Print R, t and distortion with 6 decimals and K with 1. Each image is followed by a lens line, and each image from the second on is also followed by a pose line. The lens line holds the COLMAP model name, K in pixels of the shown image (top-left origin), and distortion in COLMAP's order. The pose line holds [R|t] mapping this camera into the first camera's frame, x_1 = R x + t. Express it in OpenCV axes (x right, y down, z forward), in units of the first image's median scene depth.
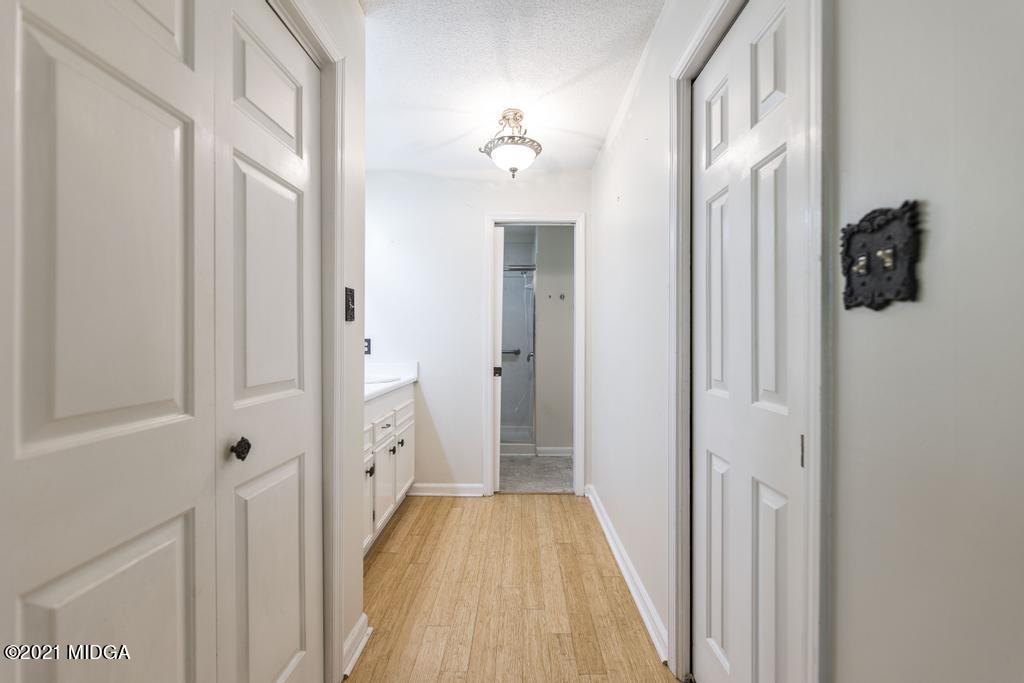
lens RADIAL K [[414.0, 0, 523.6], [0, 414.0, 340.0], [0, 0, 1]] dist [-0.002728, -0.000662]
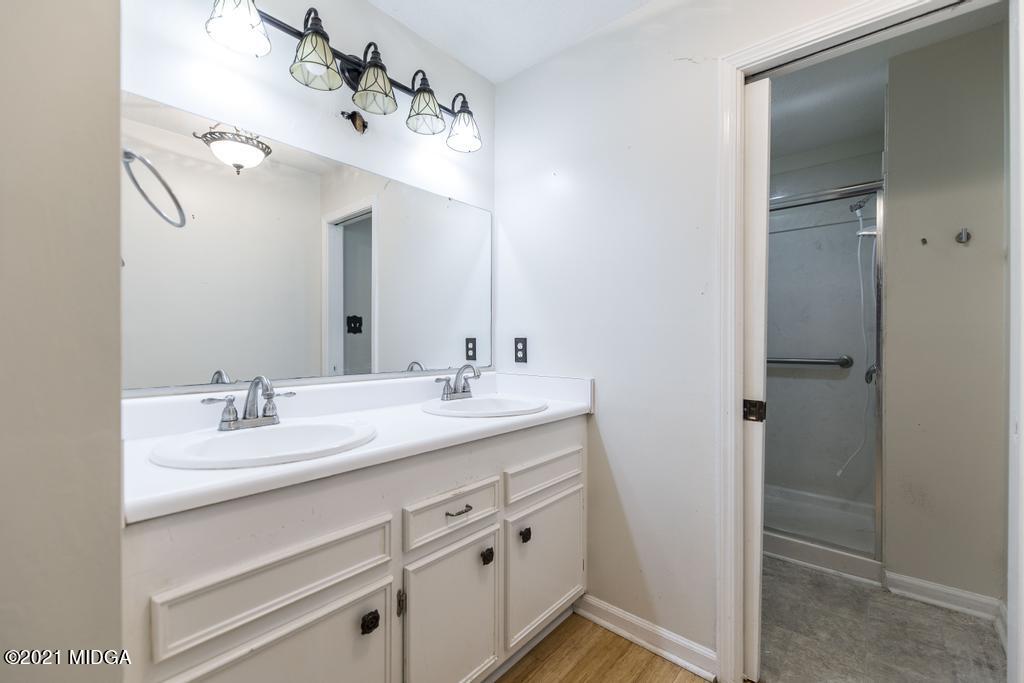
lens RADIAL K [[433.9, 0, 511.7], [0, 433.9, 338.2], [0, 0, 1]] dist [-0.003140, -0.000415]
pose [[0.753521, -0.001338, -0.657422, 0.047042], [-0.001562, 0.999991, -0.003825, 0.000340], [0.657422, 0.003910, 0.753513, 0.485992]]
